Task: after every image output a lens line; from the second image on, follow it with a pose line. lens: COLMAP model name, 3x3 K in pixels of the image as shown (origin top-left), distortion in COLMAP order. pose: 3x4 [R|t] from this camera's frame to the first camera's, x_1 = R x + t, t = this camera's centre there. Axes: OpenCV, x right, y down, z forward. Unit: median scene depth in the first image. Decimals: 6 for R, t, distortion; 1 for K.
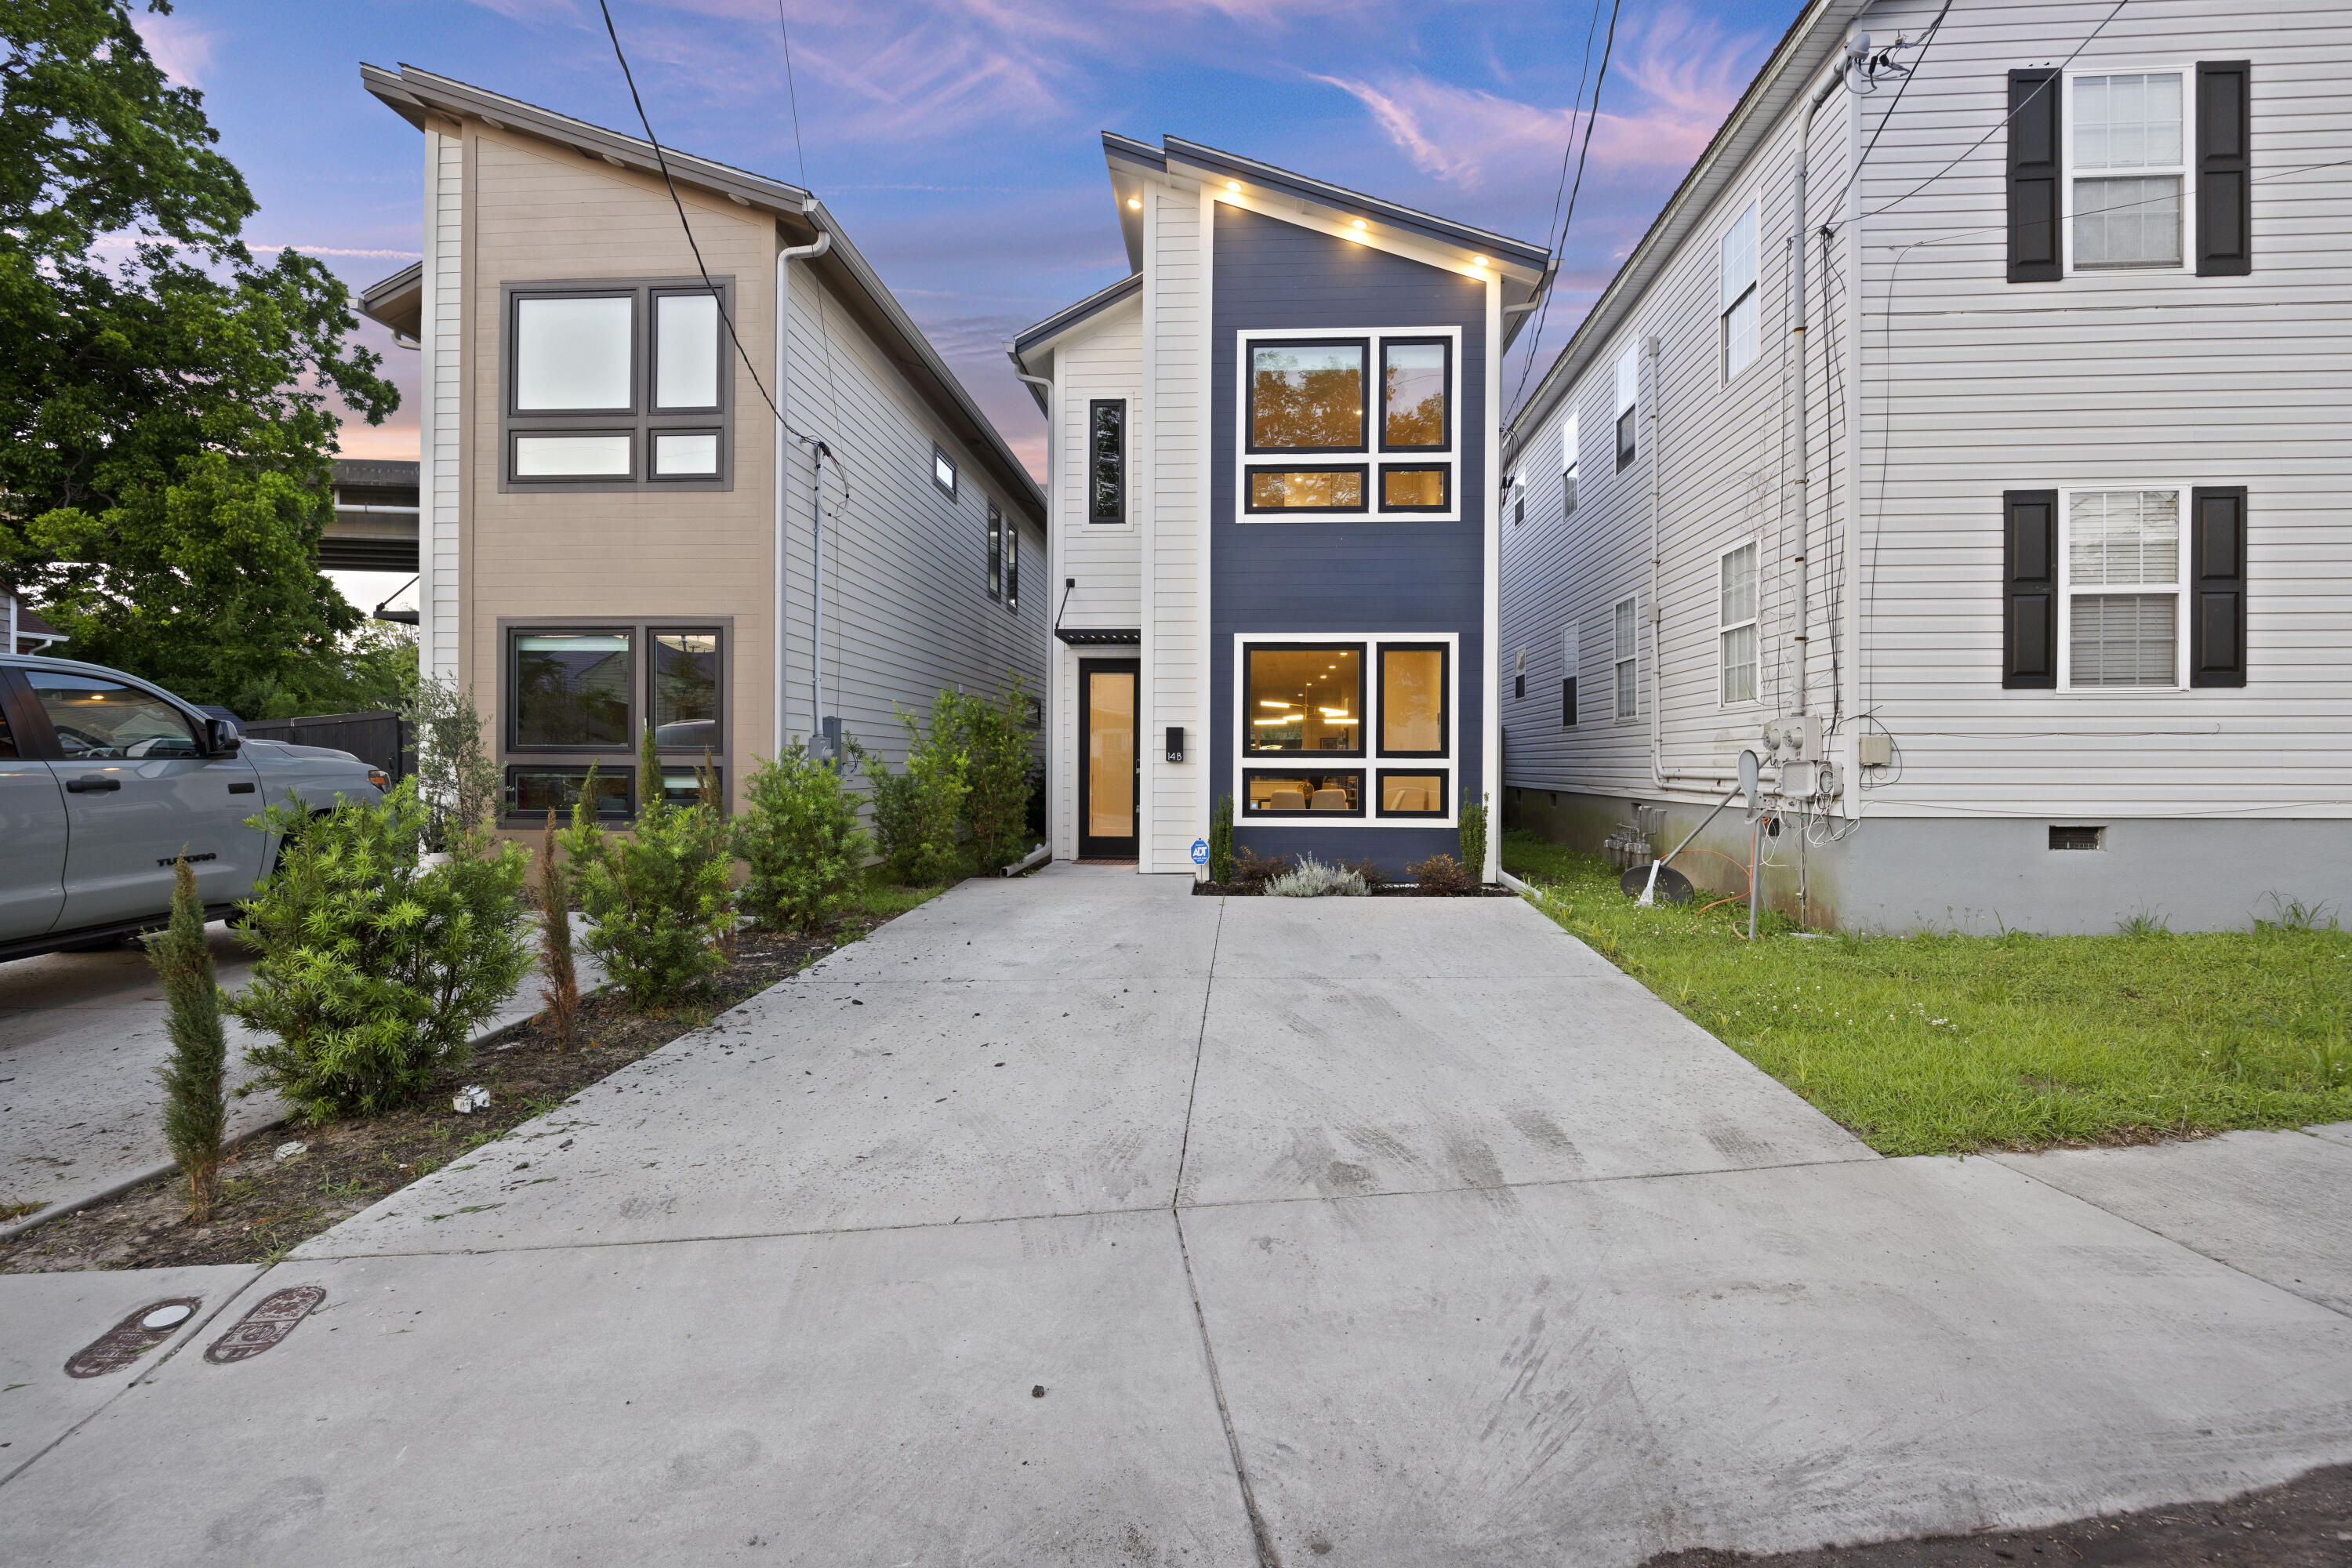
lens RADIAL K [[1094.1, 0, 1186.9], [0, 1094.1, 780.7], [0, 0, 1]] dist [-0.021736, 0.002515]
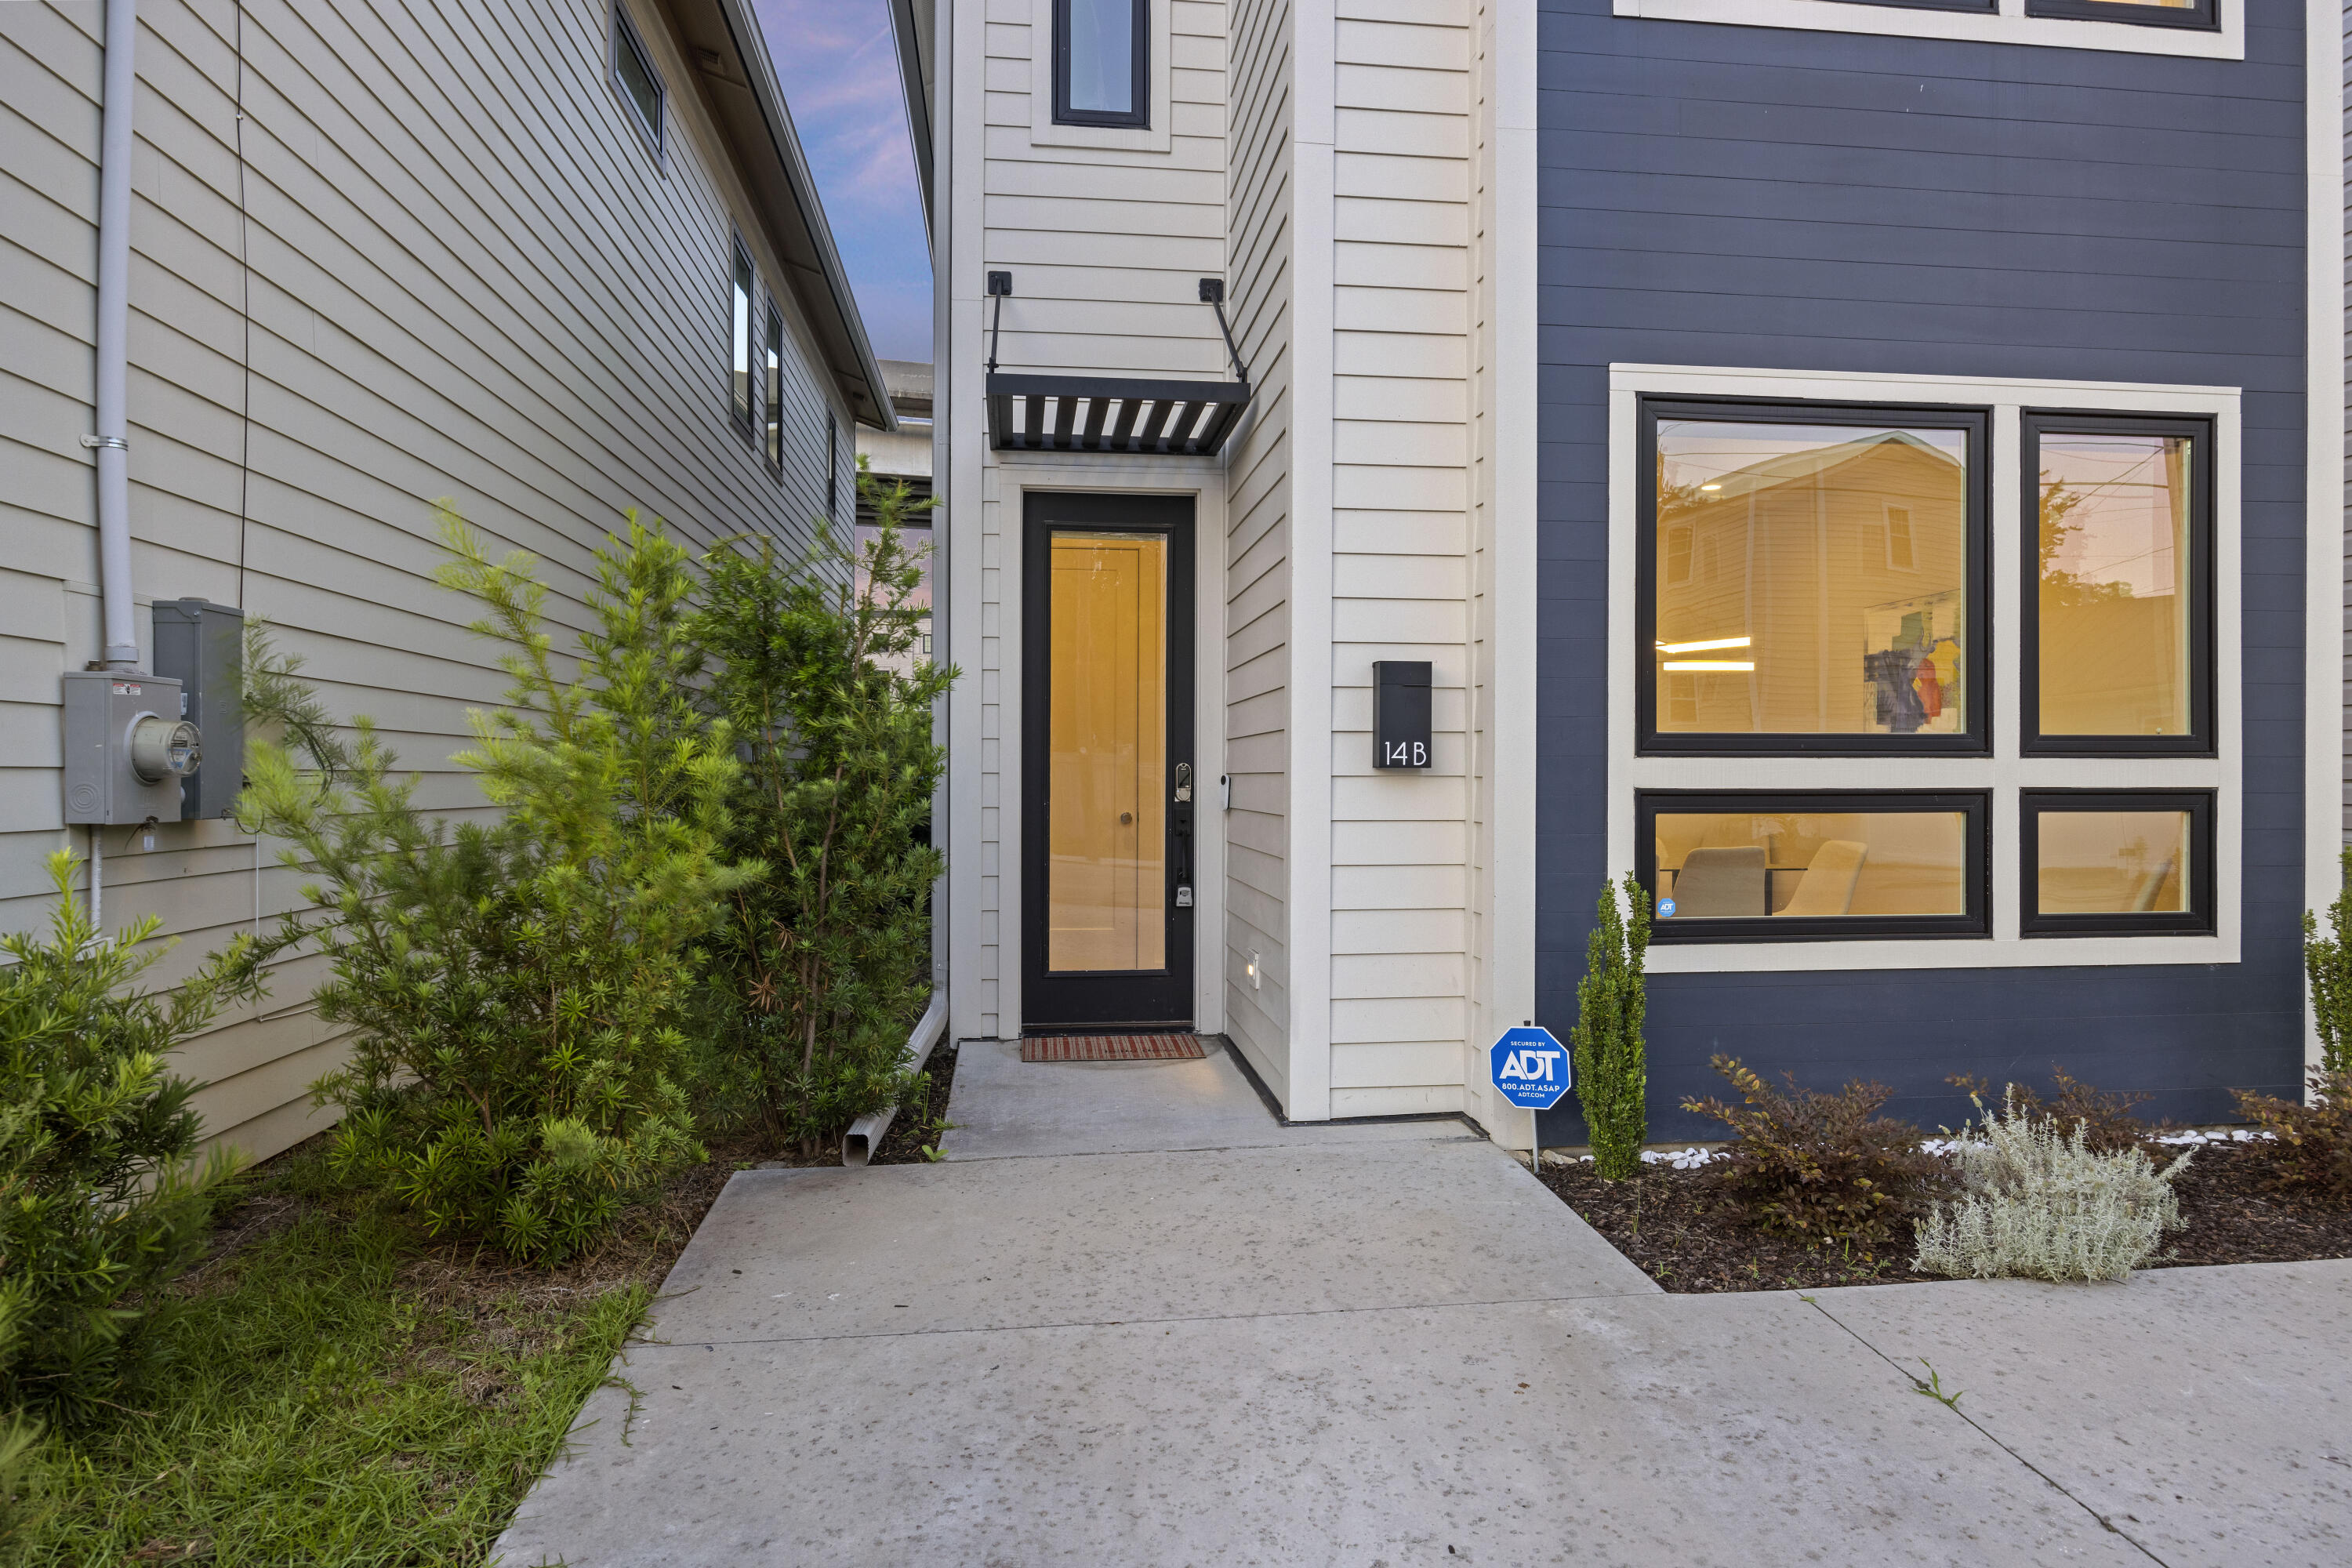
lens RADIAL K [[1388.6, 0, 1191.1], [0, 1388.6, 775.2], [0, 0, 1]] dist [-0.010139, 0.000400]
pose [[0.986228, -0.002620, 0.165369, -0.151822], [0.005084, 0.999882, -0.014478, -0.011224], [-0.165312, 0.015119, 0.986125, 0.669317]]
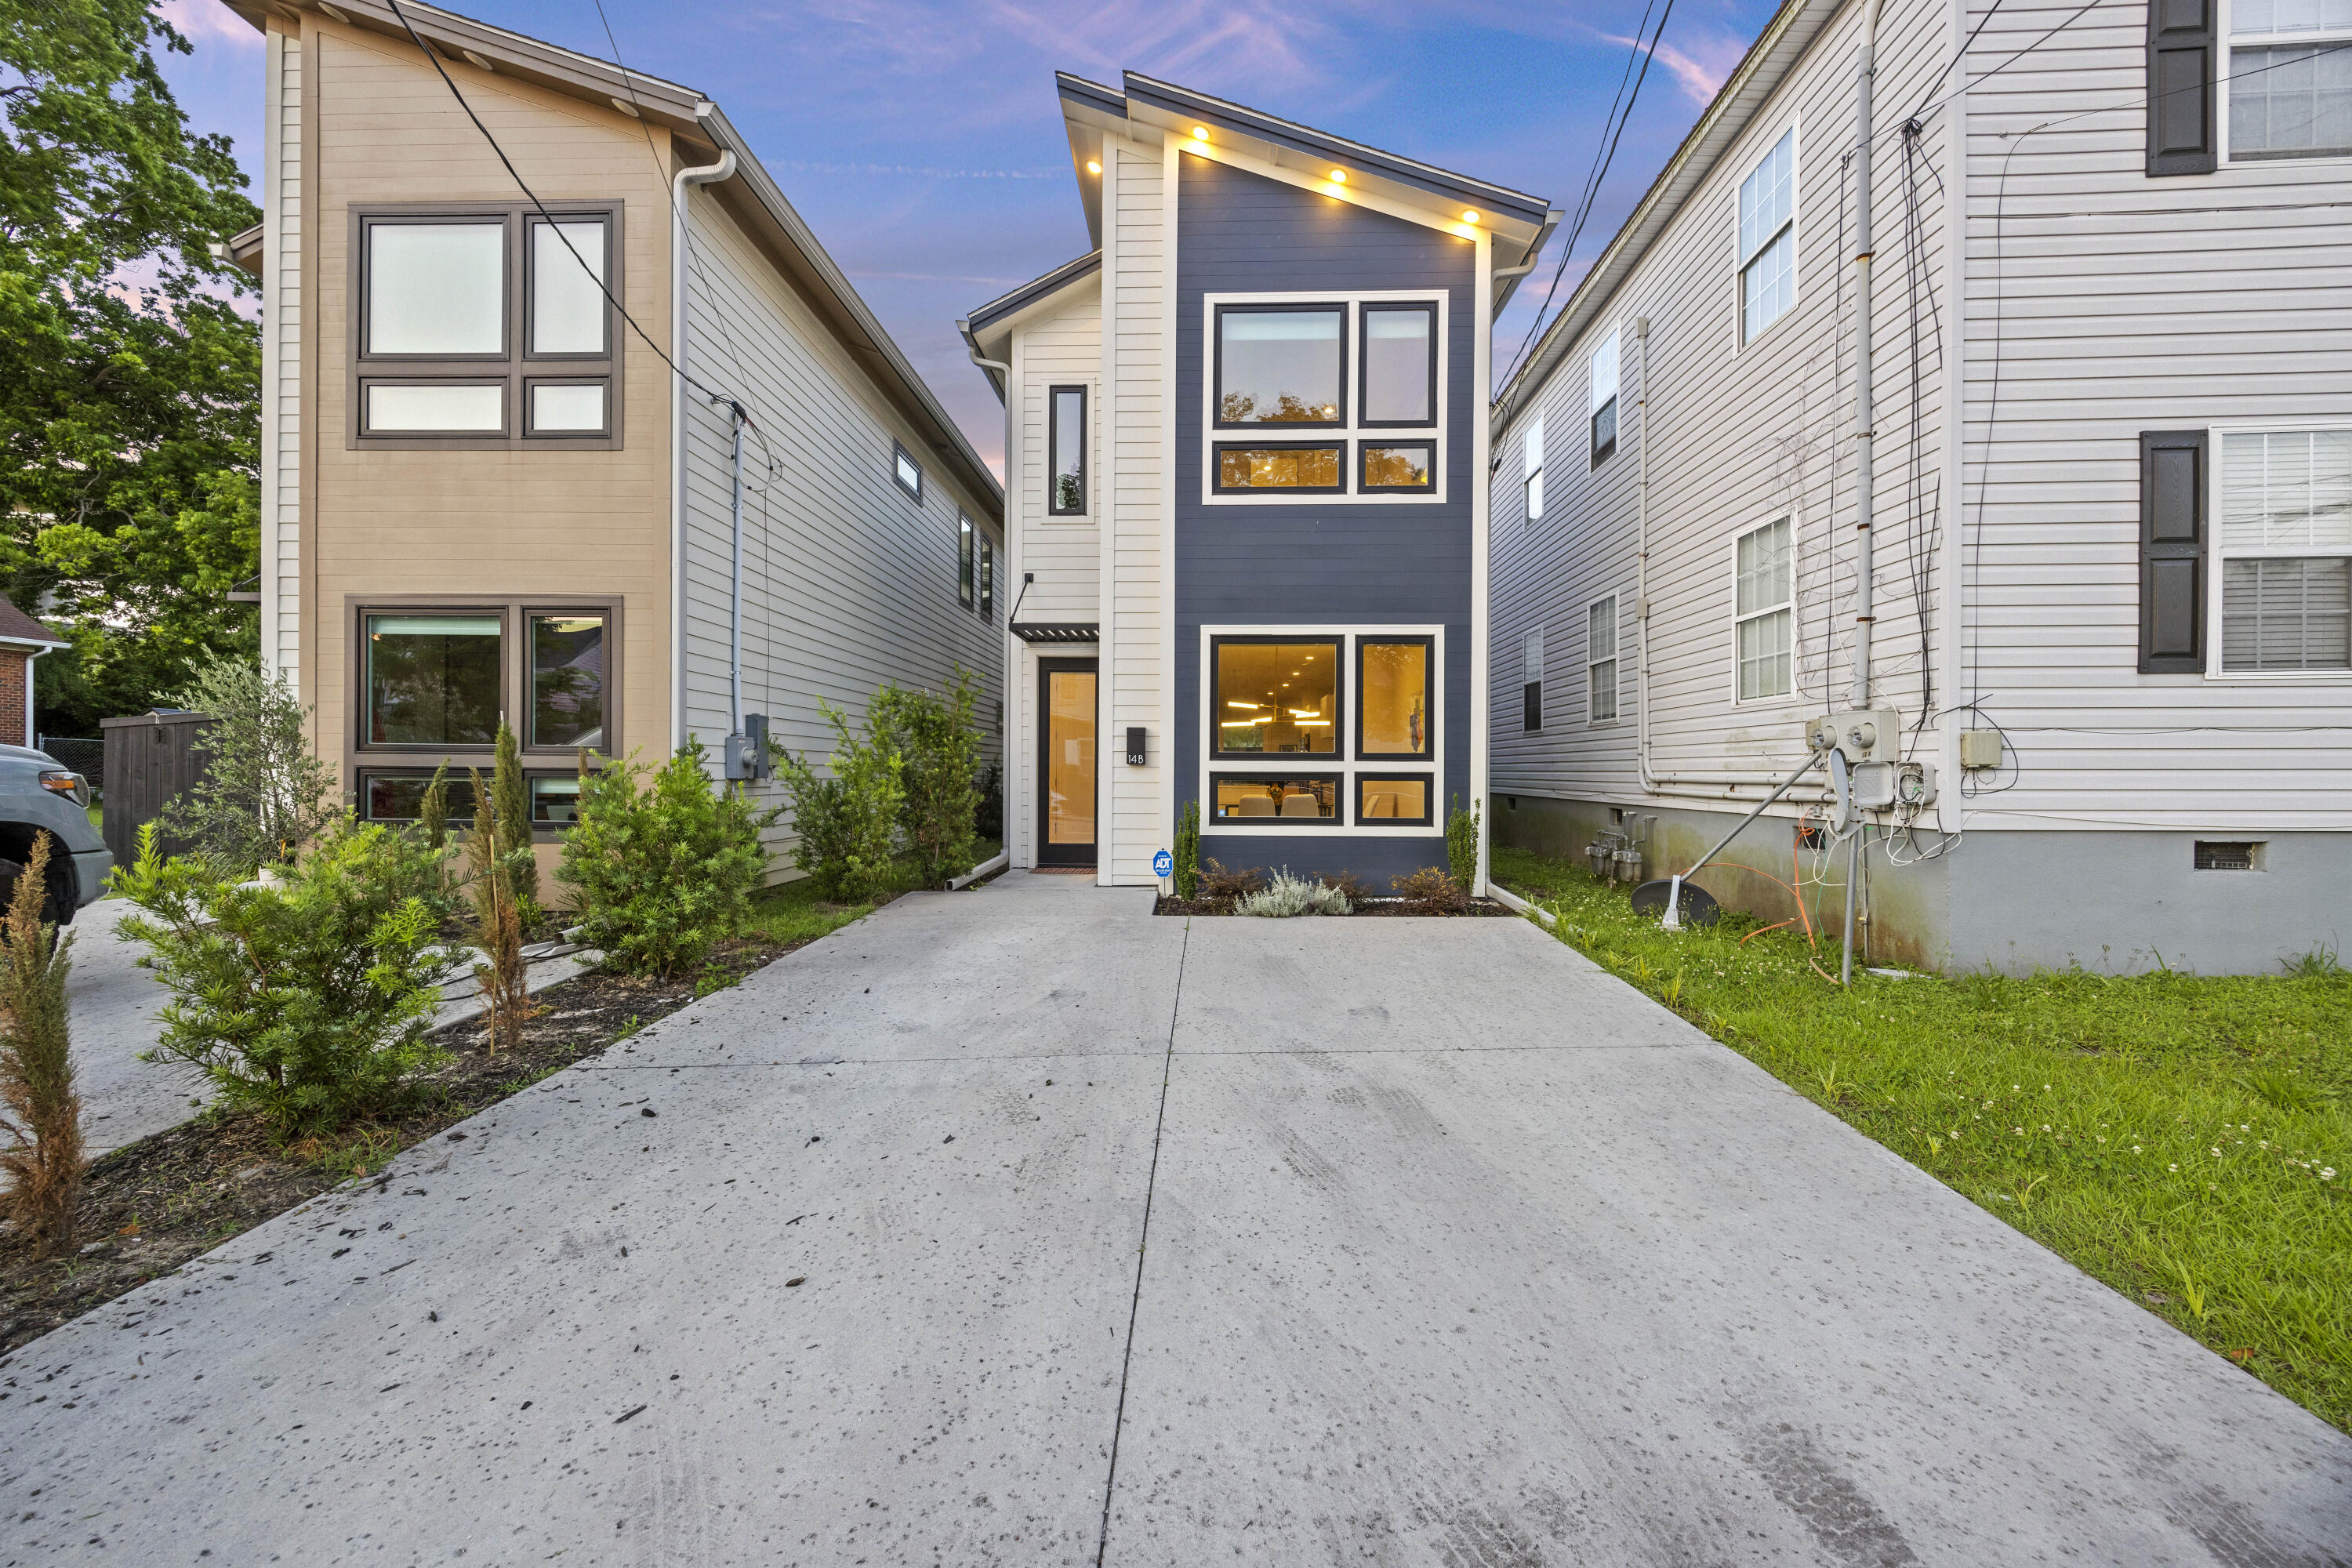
lens RADIAL K [[936.8, 0, 1180.1], [0, 936.8, 766.4], [0, 0, 1]] dist [0.003047, 0.000107]
pose [[0.999750, 0.000829, 0.022347, 0.009074], [-0.000388, 0.999805, -0.019728, -0.000437], [-0.022359, 0.019714, 0.999556, 0.229001]]
